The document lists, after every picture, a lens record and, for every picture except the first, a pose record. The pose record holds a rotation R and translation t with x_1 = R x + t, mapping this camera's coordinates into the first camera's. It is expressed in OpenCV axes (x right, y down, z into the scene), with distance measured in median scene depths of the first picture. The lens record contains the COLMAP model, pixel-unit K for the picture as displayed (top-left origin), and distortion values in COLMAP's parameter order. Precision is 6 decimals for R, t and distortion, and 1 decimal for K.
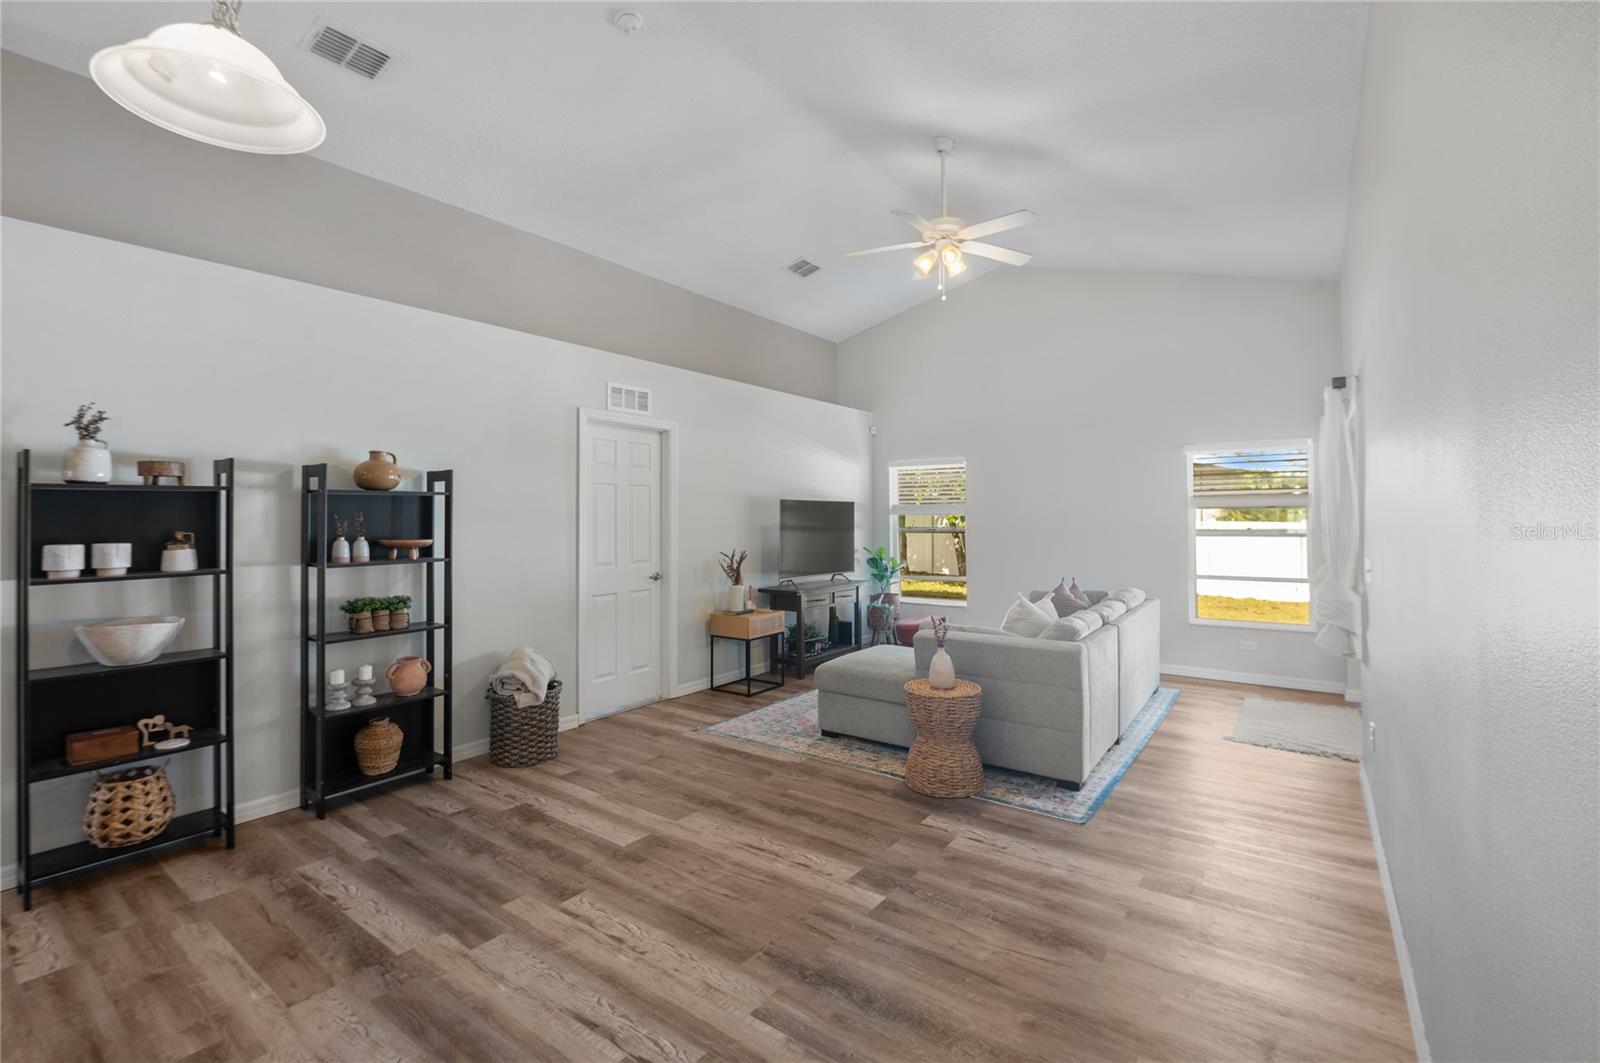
lens RADIAL K [[697.8, 0, 806.7], [0, 697.8, 516.7], [0, 0, 1]] dist [-0.010638, -0.002602]
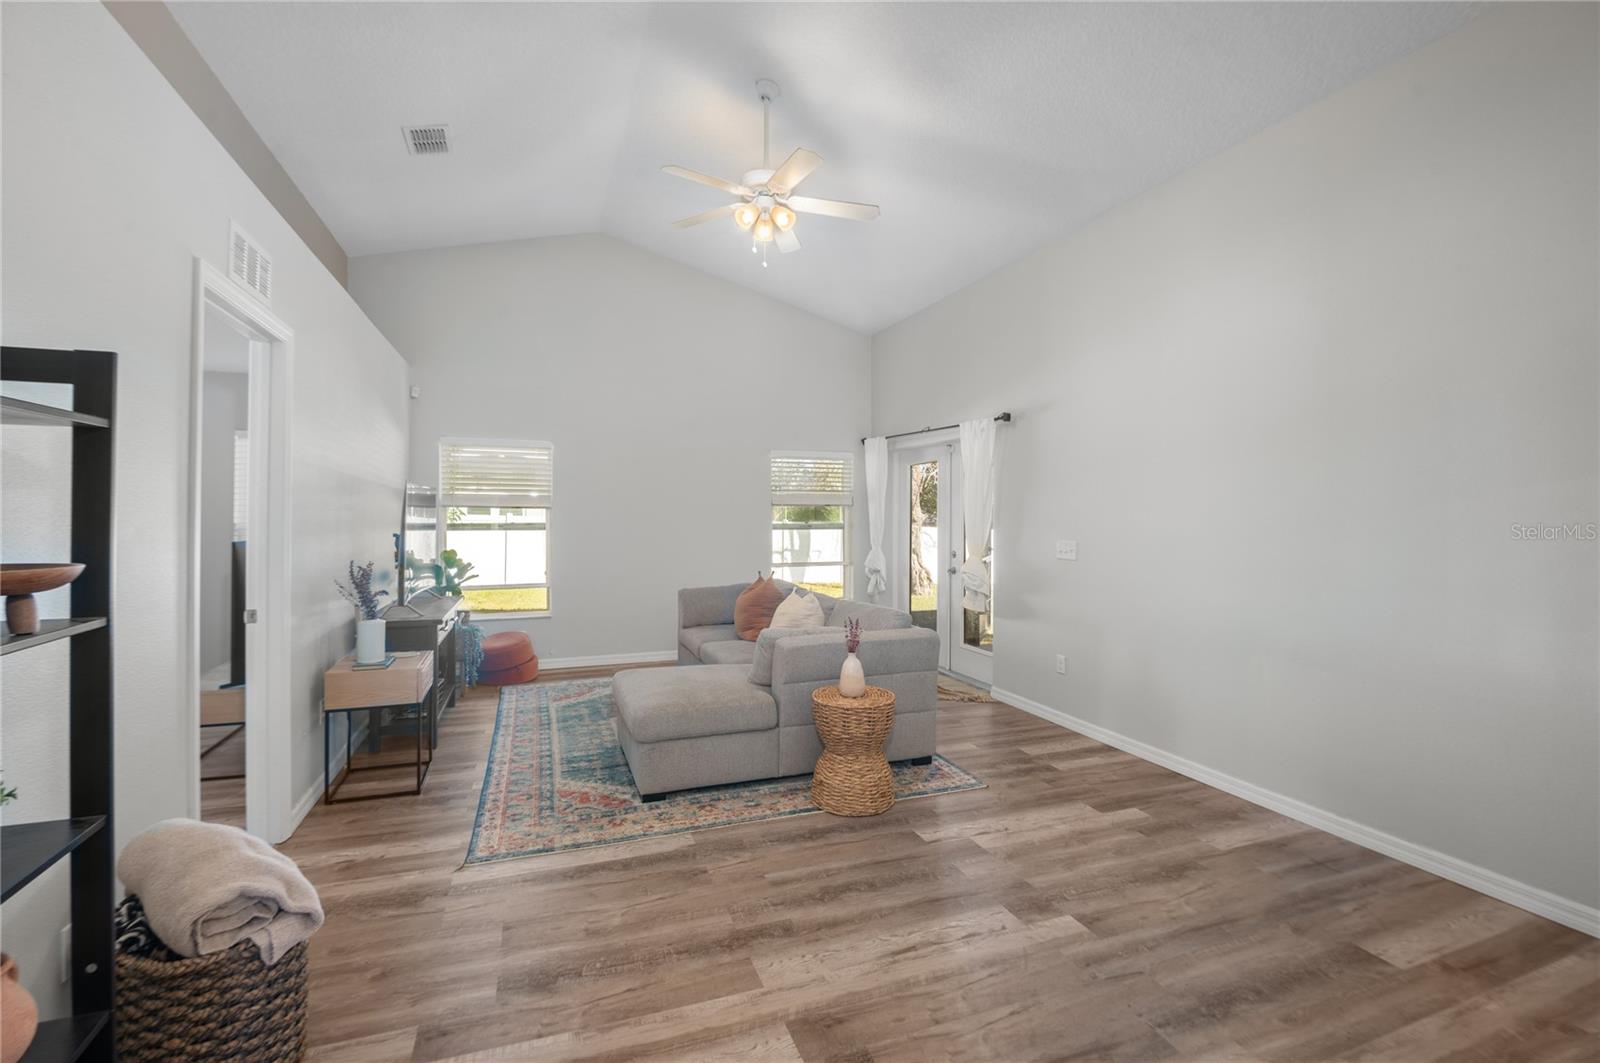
lens RADIAL K [[697.8, 0, 804.4], [0, 697.8, 507.9], [0, 0, 1]] dist [-0.010638, -0.002602]
pose [[0.557097, 0.015092, 0.830311, -0.684165], [-0.010148, 0.999884, -0.011365, 0.010291], [-0.830386, -0.002095, 0.557185, 0.610492]]
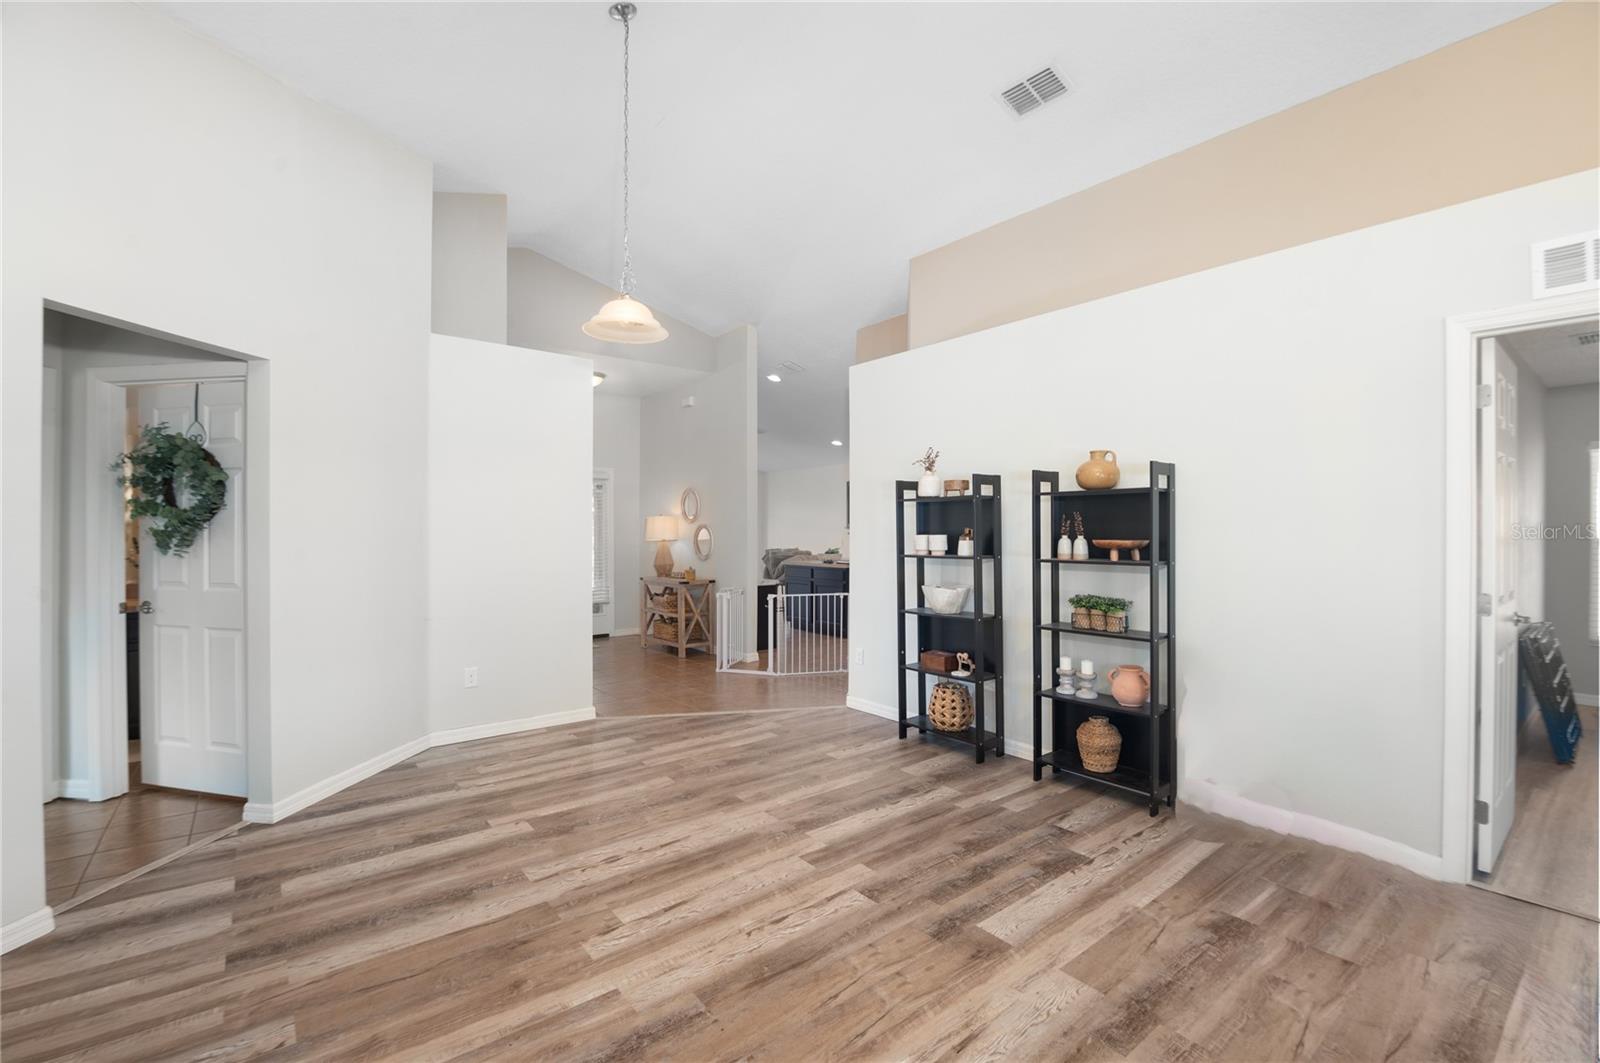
lens RADIAL K [[697.8, 0, 806.3], [0, 697.8, 538.0], [0, 0, 1]] dist [-0.010638, -0.002602]
pose [[-0.269588, 0.019176, -0.962785, 0.499227], [0.004083, 0.999815, 0.018770, 0.011877], [0.962967, 0.001129, -0.269617, 0.930343]]
